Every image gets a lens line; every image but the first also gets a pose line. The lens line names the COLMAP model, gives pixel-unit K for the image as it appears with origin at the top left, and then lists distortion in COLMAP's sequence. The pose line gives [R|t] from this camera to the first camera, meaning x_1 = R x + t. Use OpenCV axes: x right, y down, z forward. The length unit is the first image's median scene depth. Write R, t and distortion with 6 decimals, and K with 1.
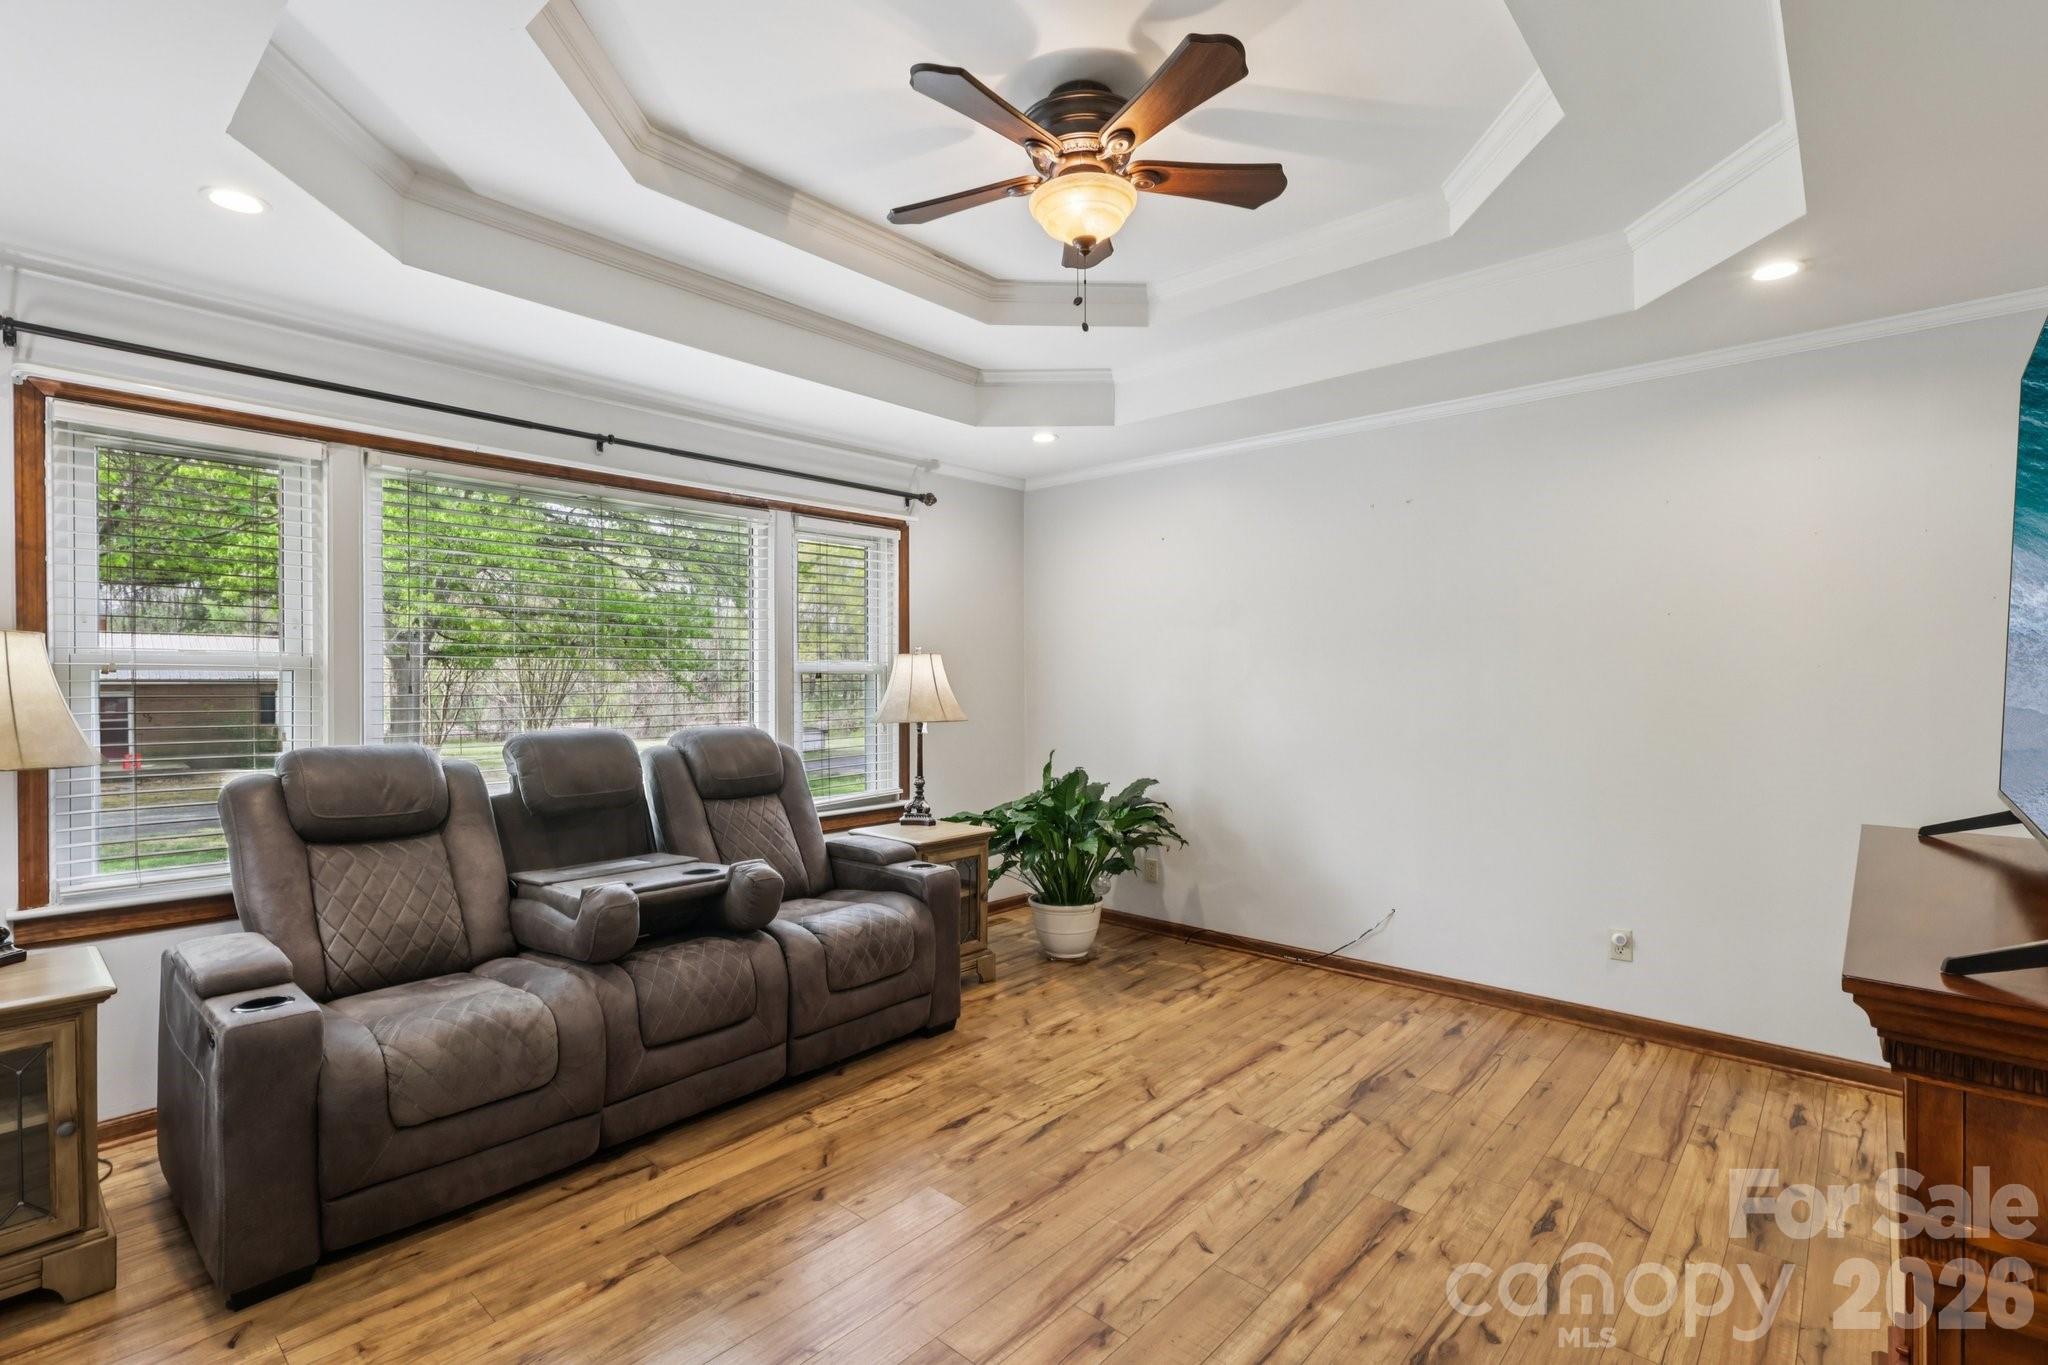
lens RADIAL K [[950.5, 0, 1027.5], [0, 950.5, 684.7], [0, 0, 1]] dist [-0.002166, 0.000354]
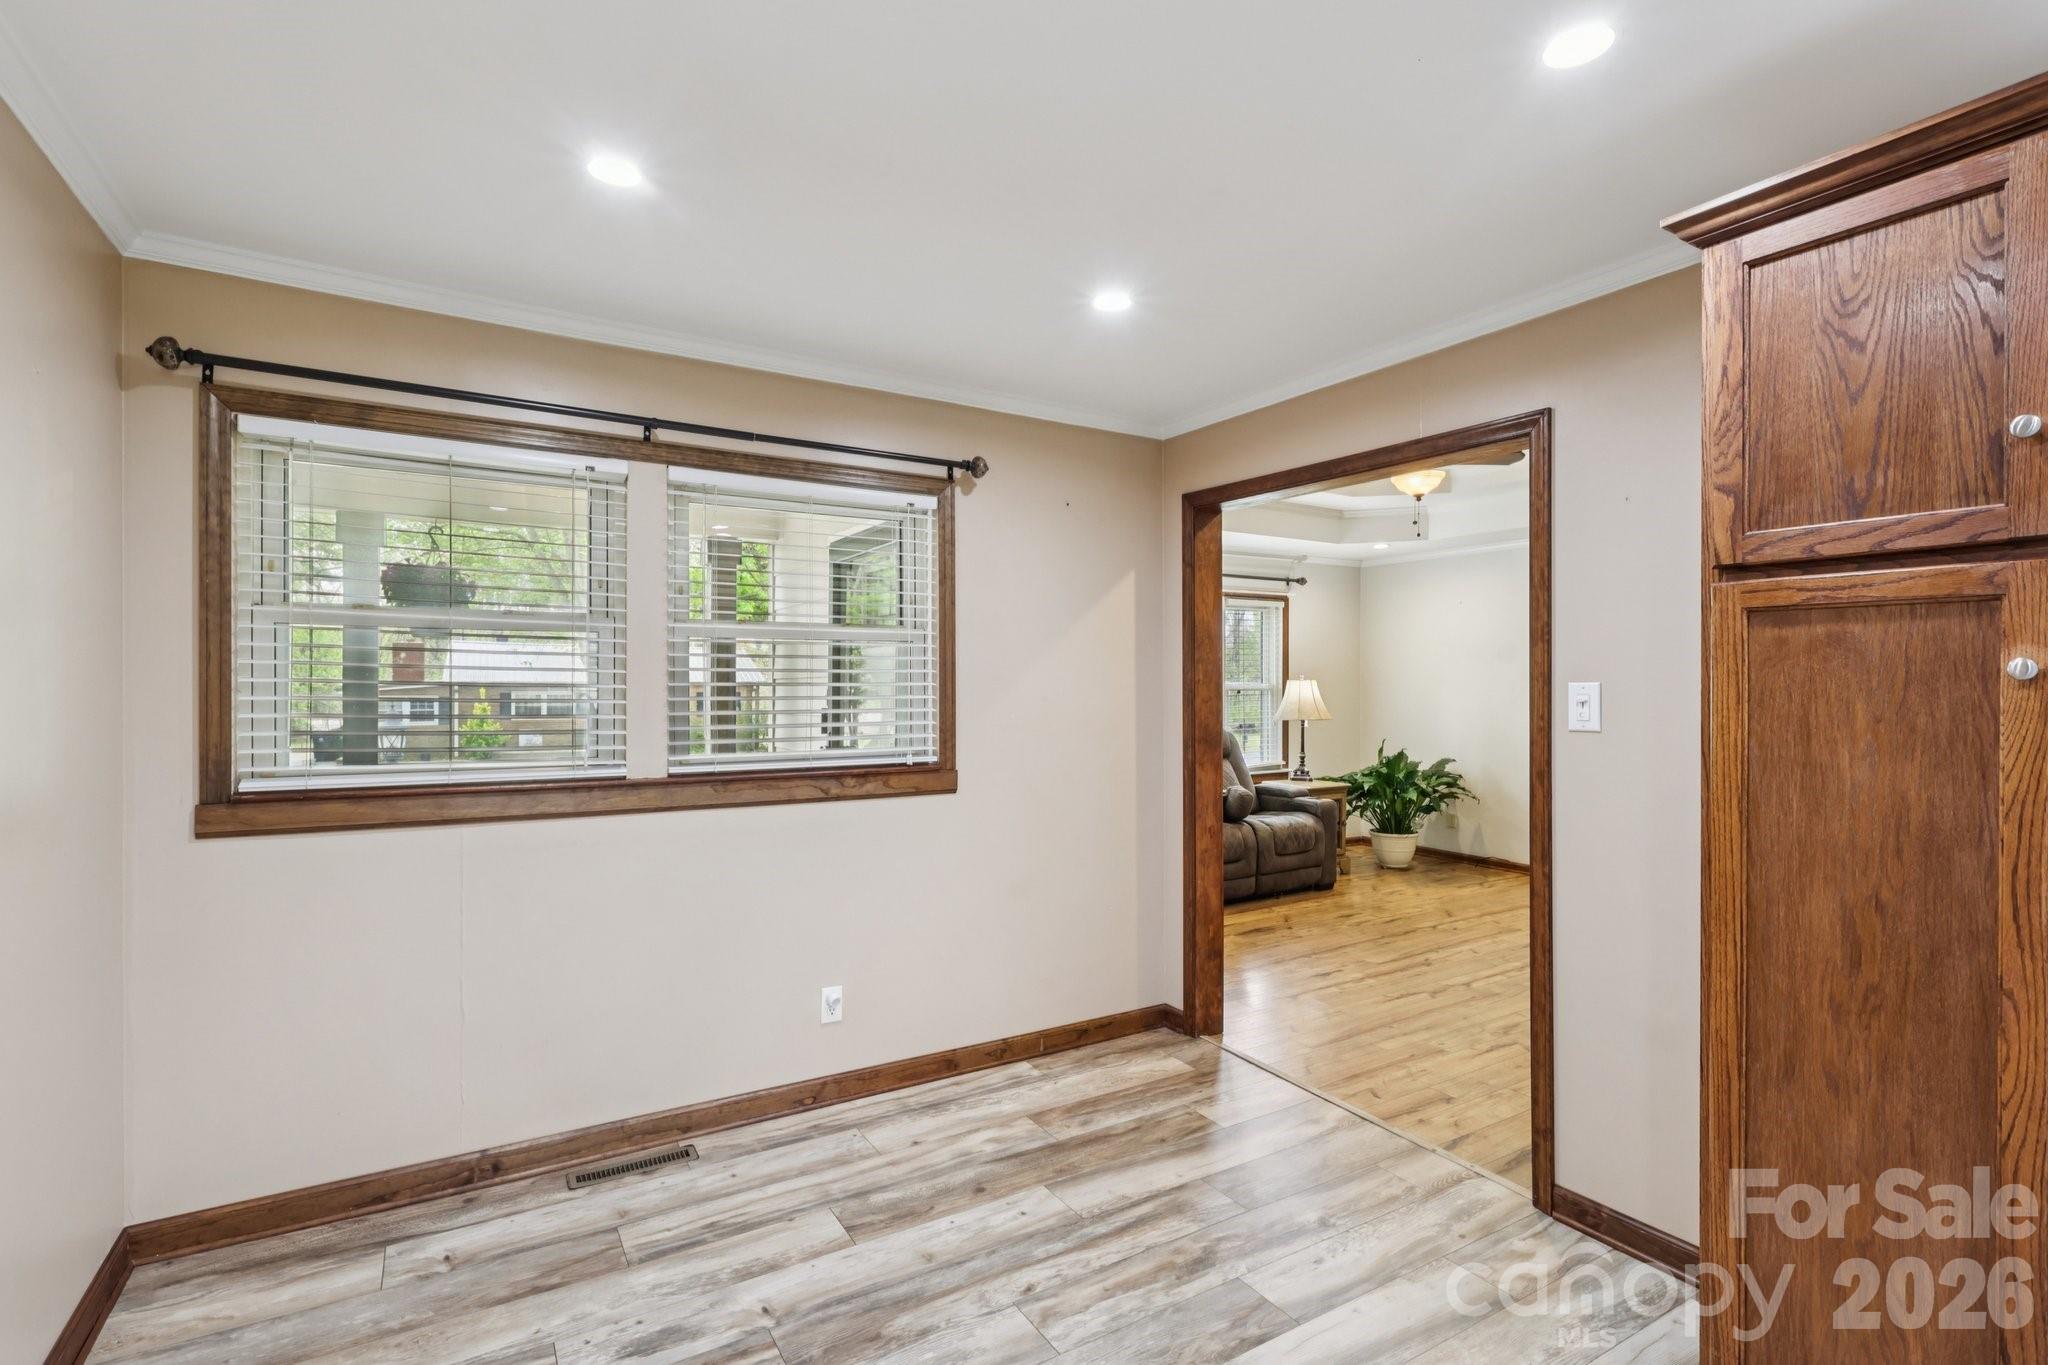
lens RADIAL K [[950.5, 0, 1027.5], [0, 950.5, 684.7], [0, 0, 1]] dist [-0.002166, 0.000354]
pose [[0.957750, 0.004802, -0.287562, -0.117382], [-0.005178, 0.999986, -0.000548, -0.024528], [0.287556, 0.002014, 0.957762, -0.920287]]
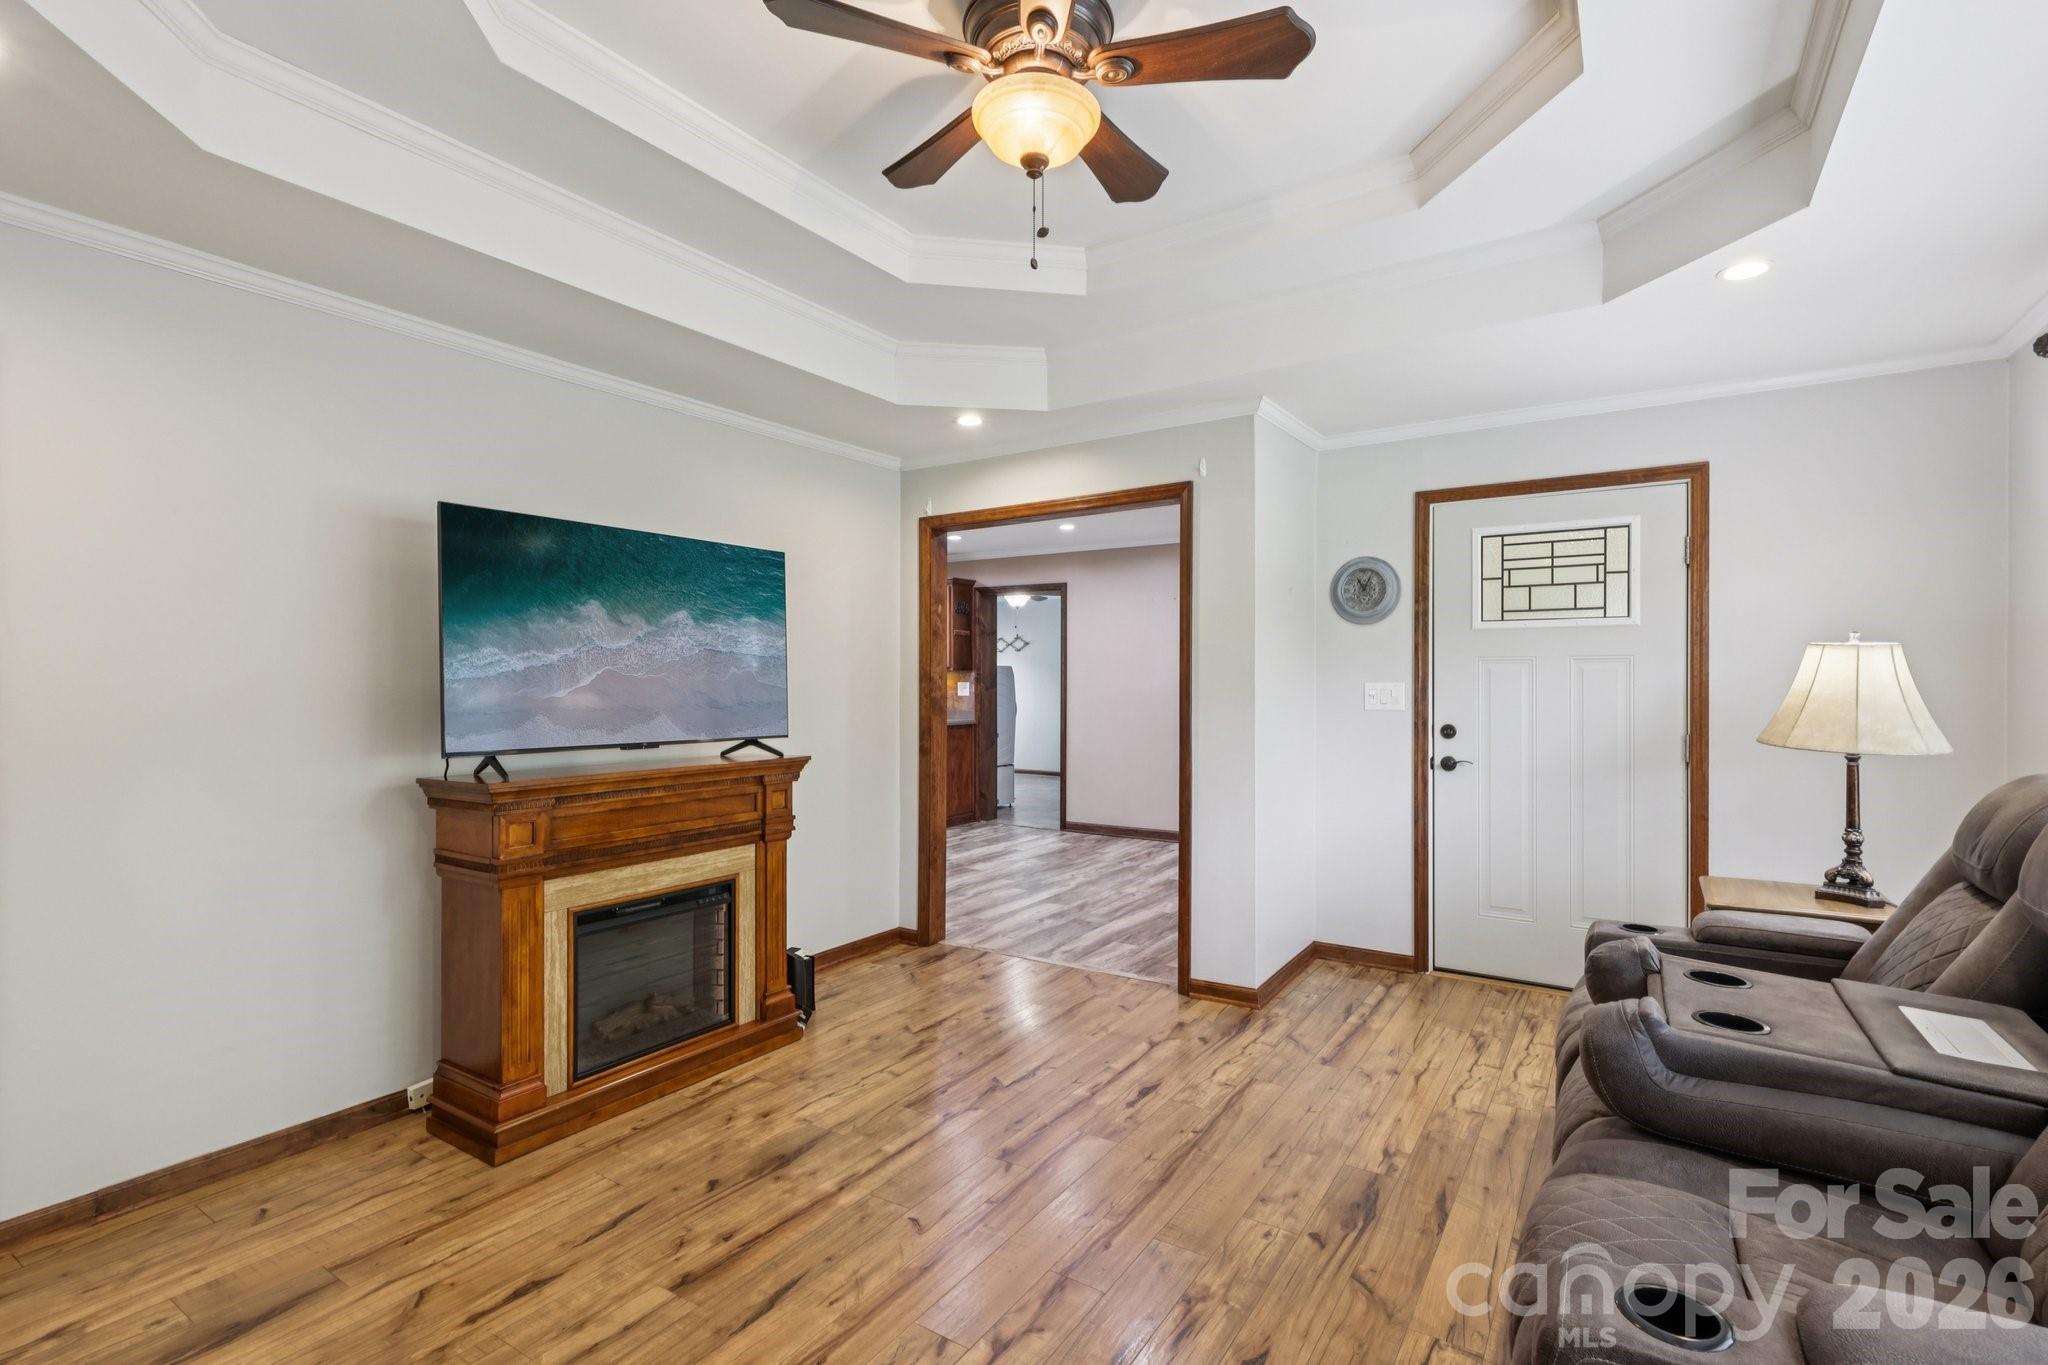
lens RADIAL K [[946.5, 0, 1030.8], [0, 946.5, 680.5], [0, 0, 1]] dist [-0.001432, 0.000158]
pose [[-0.988016, 0.003133, -0.154317, 0.136527], [0.002377, 0.999984, 0.005087, -0.010364], [0.154331, 0.004659, -0.988008, 1.282203]]
